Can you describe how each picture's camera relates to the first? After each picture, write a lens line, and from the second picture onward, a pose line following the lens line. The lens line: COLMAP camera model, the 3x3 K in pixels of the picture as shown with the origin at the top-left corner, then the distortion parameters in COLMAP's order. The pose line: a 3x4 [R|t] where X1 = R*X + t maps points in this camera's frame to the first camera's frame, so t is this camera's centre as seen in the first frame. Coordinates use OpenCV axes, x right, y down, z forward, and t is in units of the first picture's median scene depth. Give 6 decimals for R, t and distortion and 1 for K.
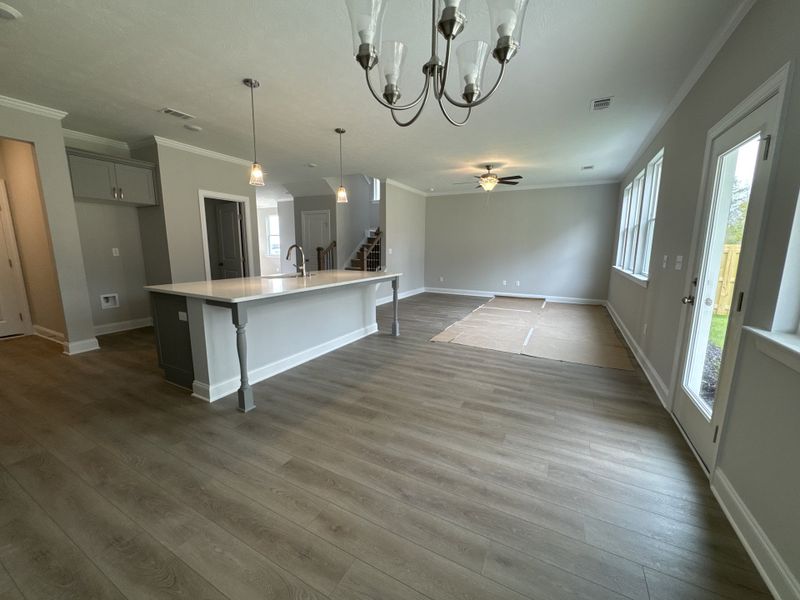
lens RADIAL K [[319.7, 0, 400.4], [0, 319.7, 297.6], [0, 0, 1]] dist [-0.001543, 0.000153]
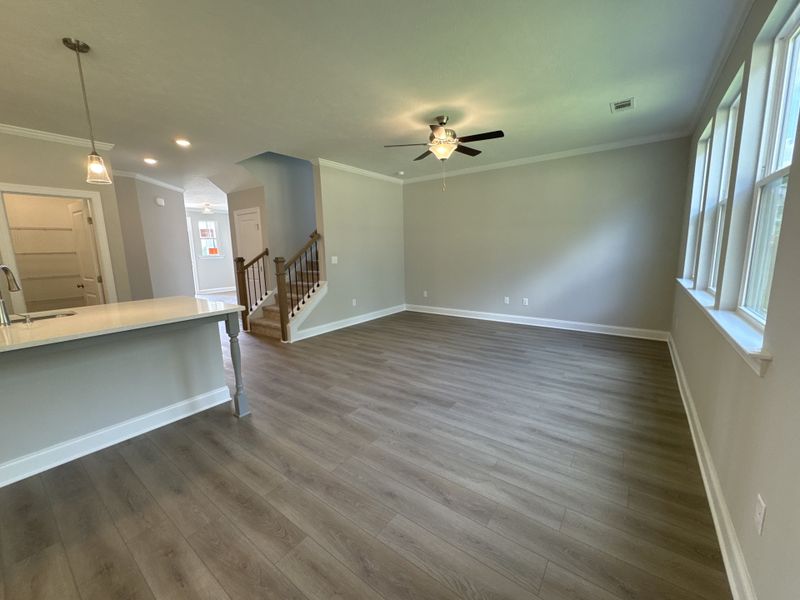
lens RADIAL K [[319.7, 0, 400.4], [0, 319.7, 297.6], [0, 0, 1]] dist [-0.001543, 0.000153]
pose [[0.988244, -0.006684, -0.152742, 0.284954], [0.005729, 0.999961, -0.006692, -0.068579], [0.152781, 0.005738, 0.988243, 0.388702]]
